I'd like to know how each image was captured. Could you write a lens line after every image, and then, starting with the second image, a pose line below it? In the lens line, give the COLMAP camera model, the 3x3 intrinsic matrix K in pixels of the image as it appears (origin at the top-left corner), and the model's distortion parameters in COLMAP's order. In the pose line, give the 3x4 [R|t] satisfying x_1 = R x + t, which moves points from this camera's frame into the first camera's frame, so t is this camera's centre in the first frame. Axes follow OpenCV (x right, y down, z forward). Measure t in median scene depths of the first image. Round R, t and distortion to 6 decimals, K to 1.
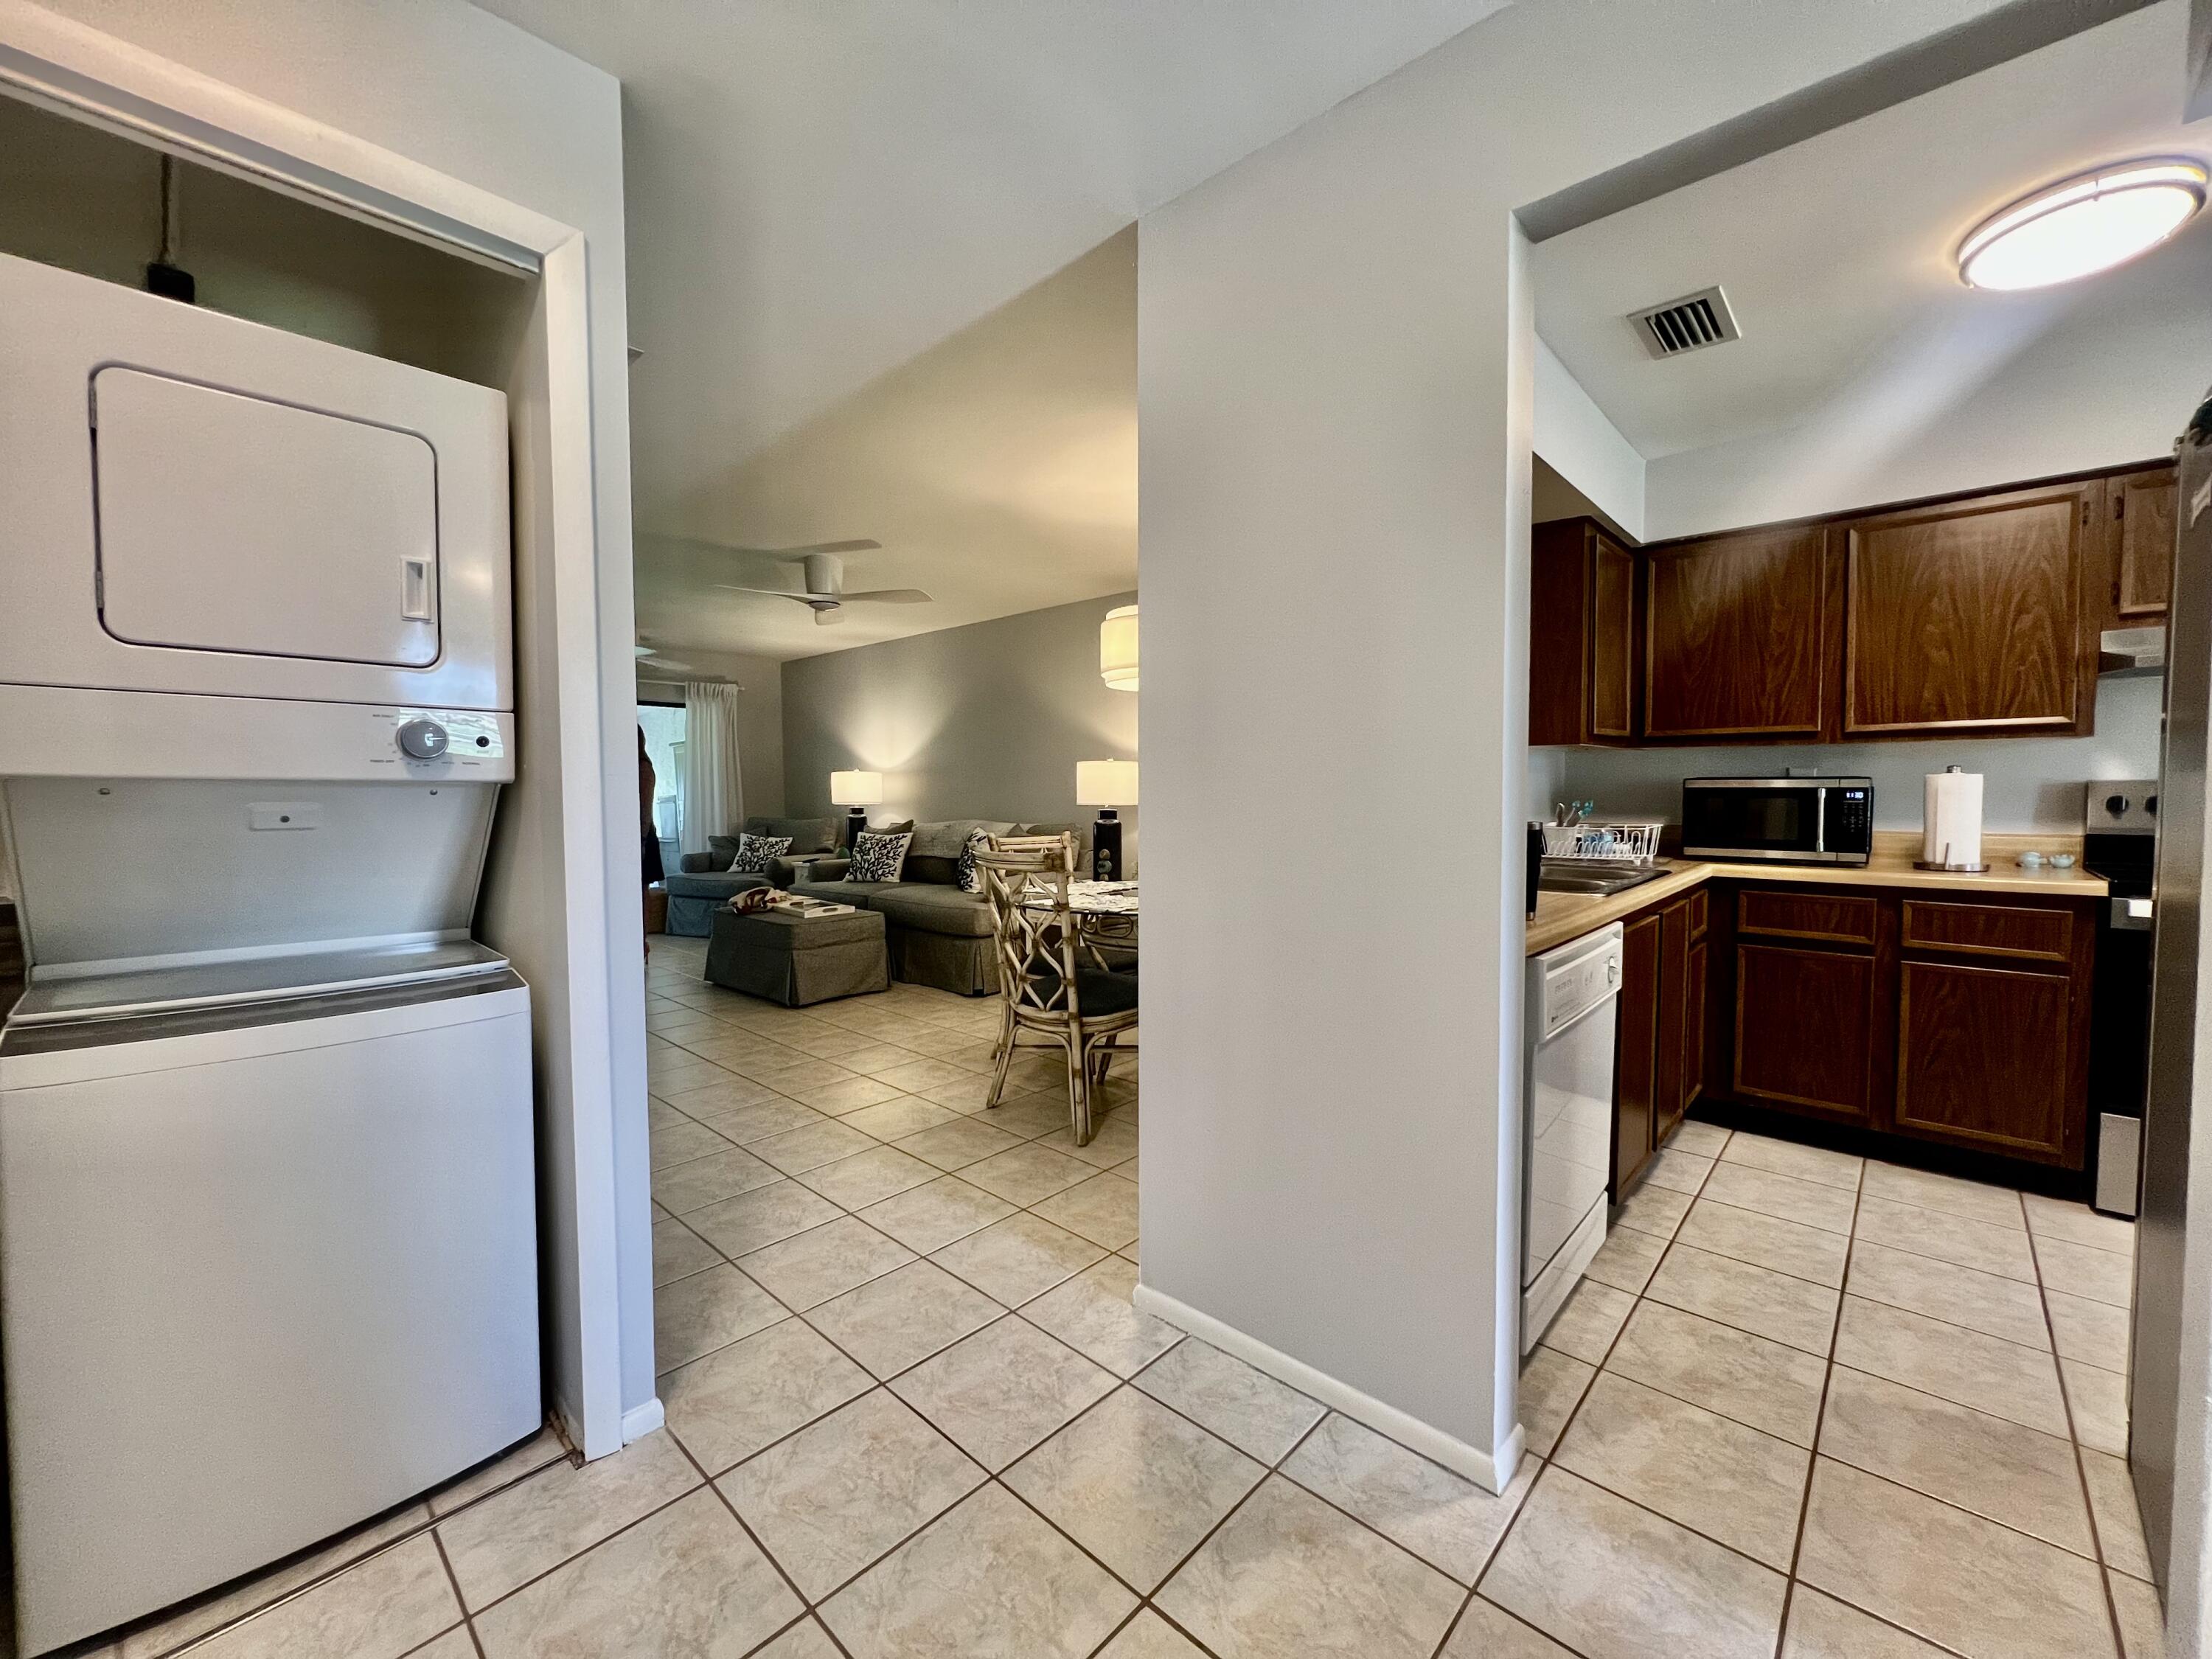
lens RADIAL K [[888.0, 0, 1102.1], [0, 888.0, 827.6], [0, 0, 1]] dist [-0.002198, 0.000585]
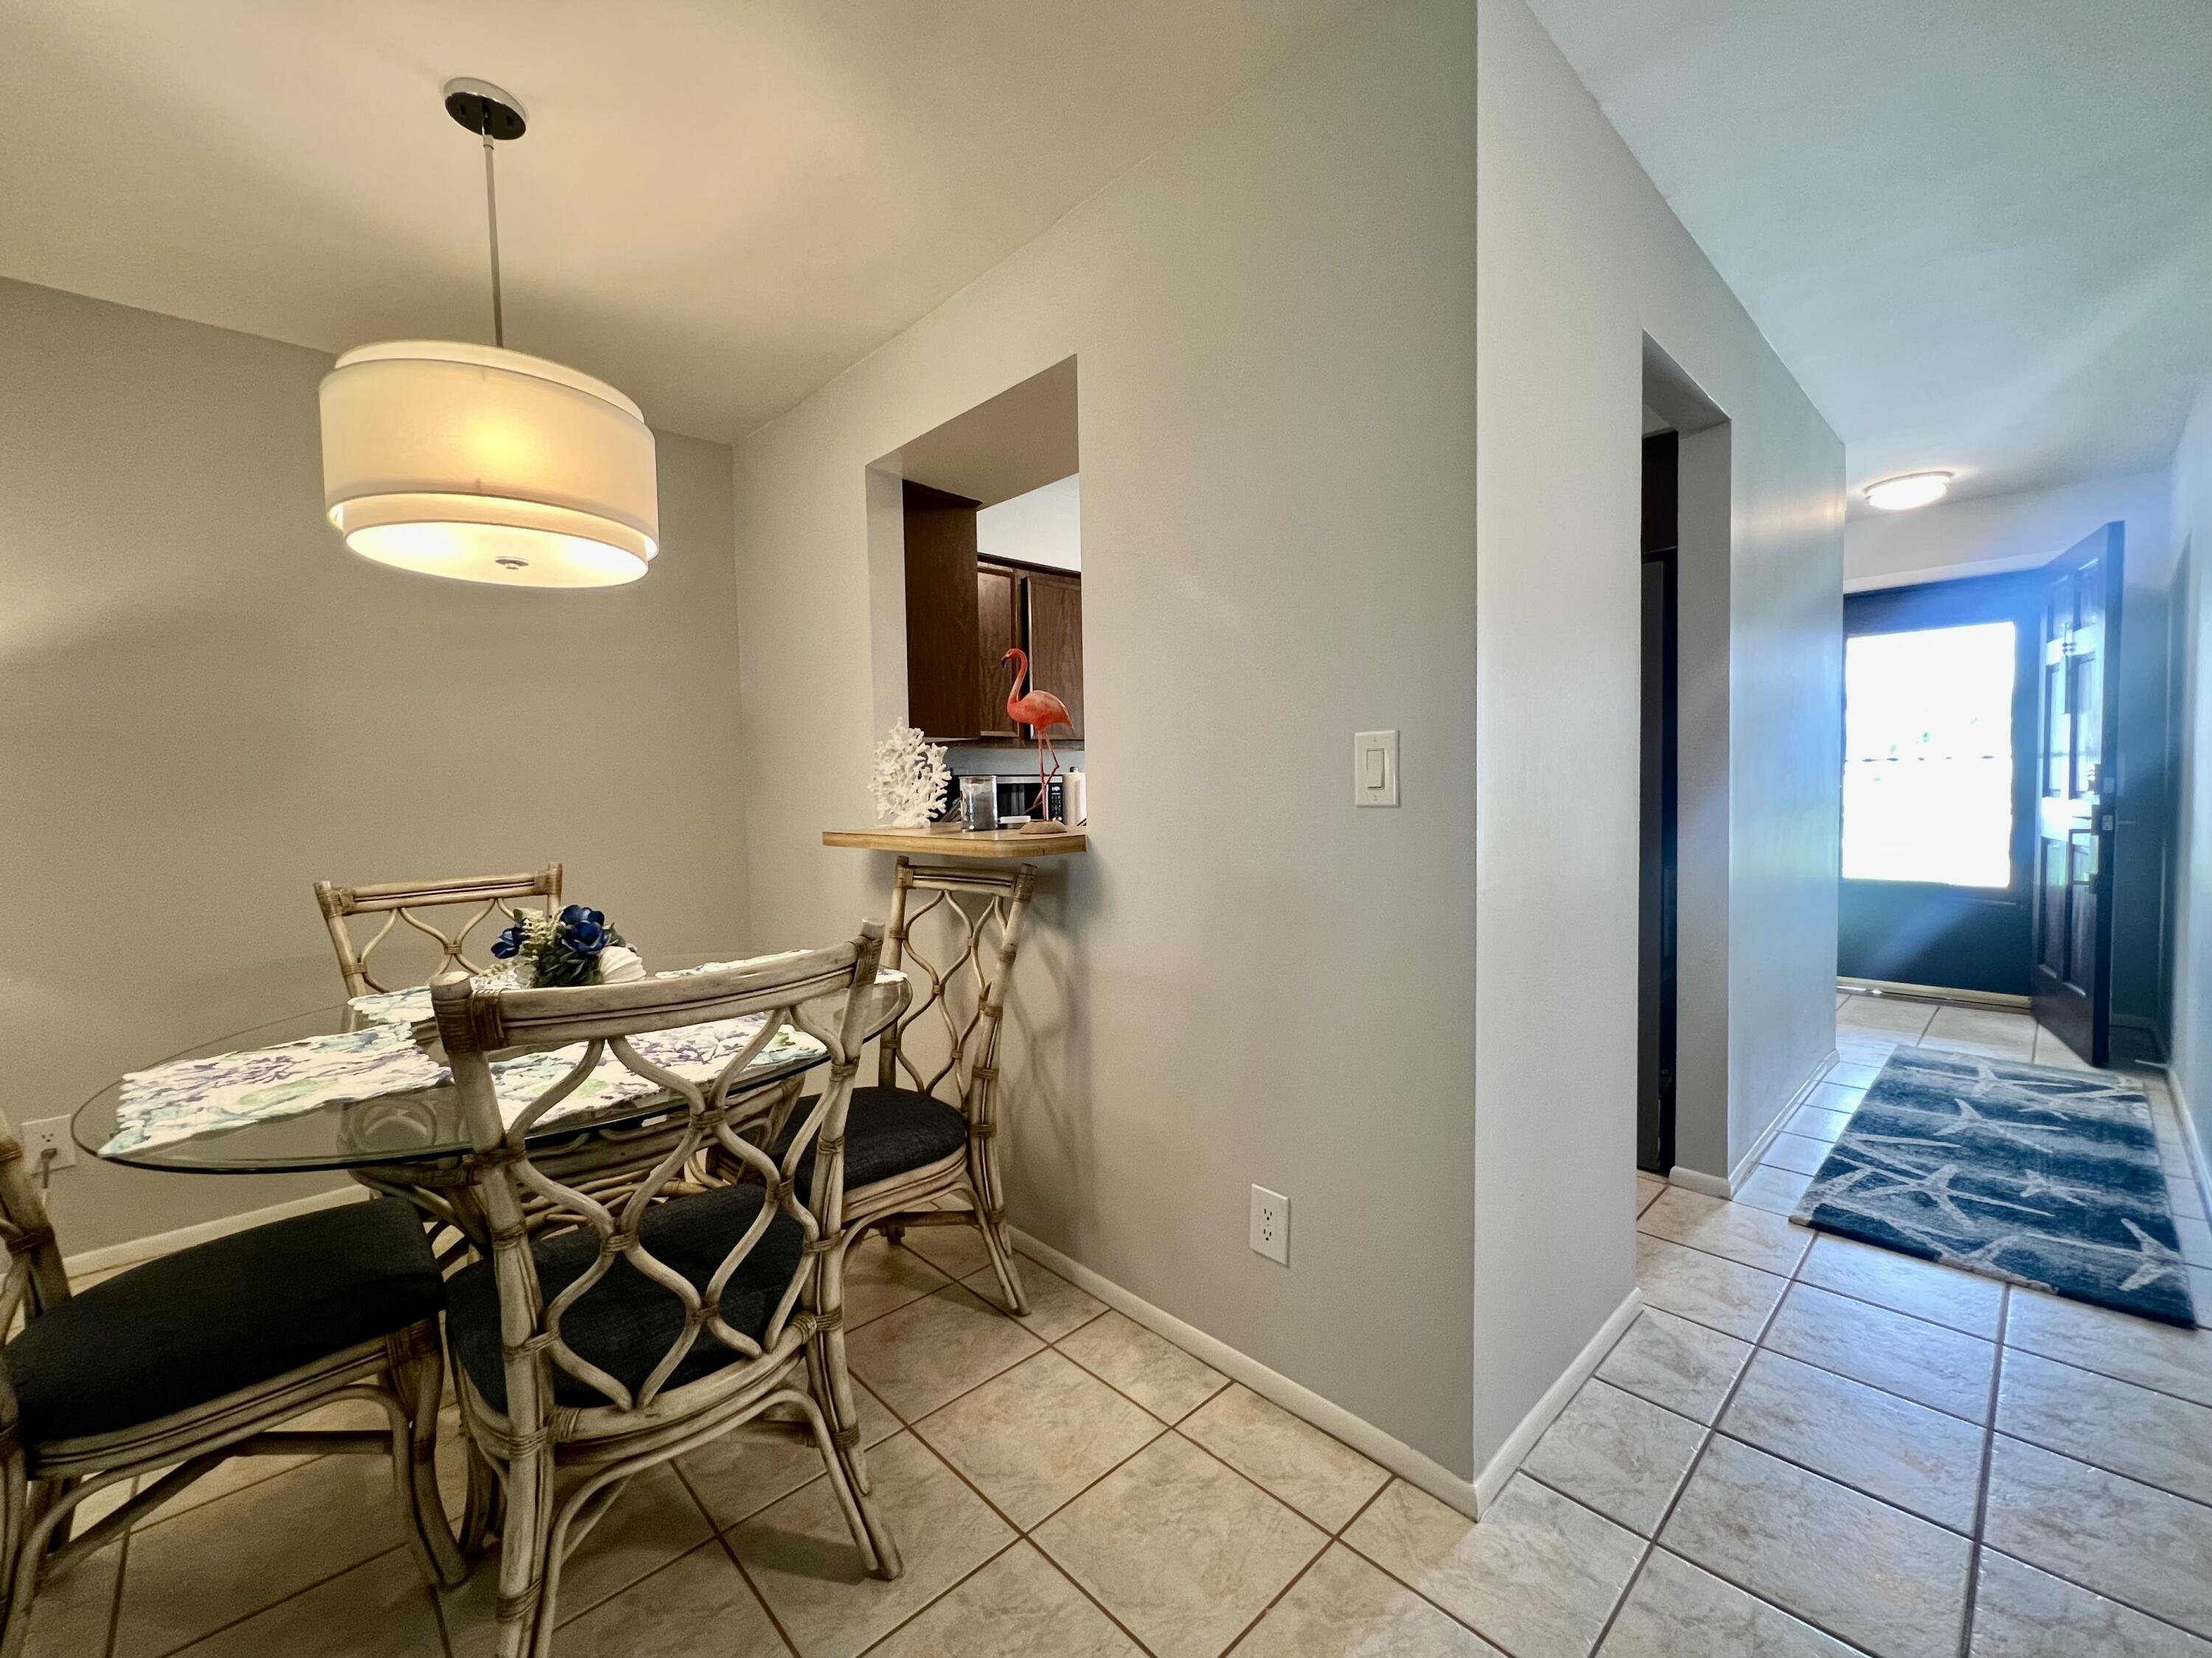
lens RADIAL K [[907.6, 0, 1107.4], [0, 907.6, 827.1], [0, 0, 1]] dist [-0.001826, 0.000503]
pose [[0.067781, -0.046954, 0.996595, -0.249256], [0.064685, 0.996997, 0.042574, -0.018190], [-0.995601, 0.061579, 0.070614, 0.454840]]
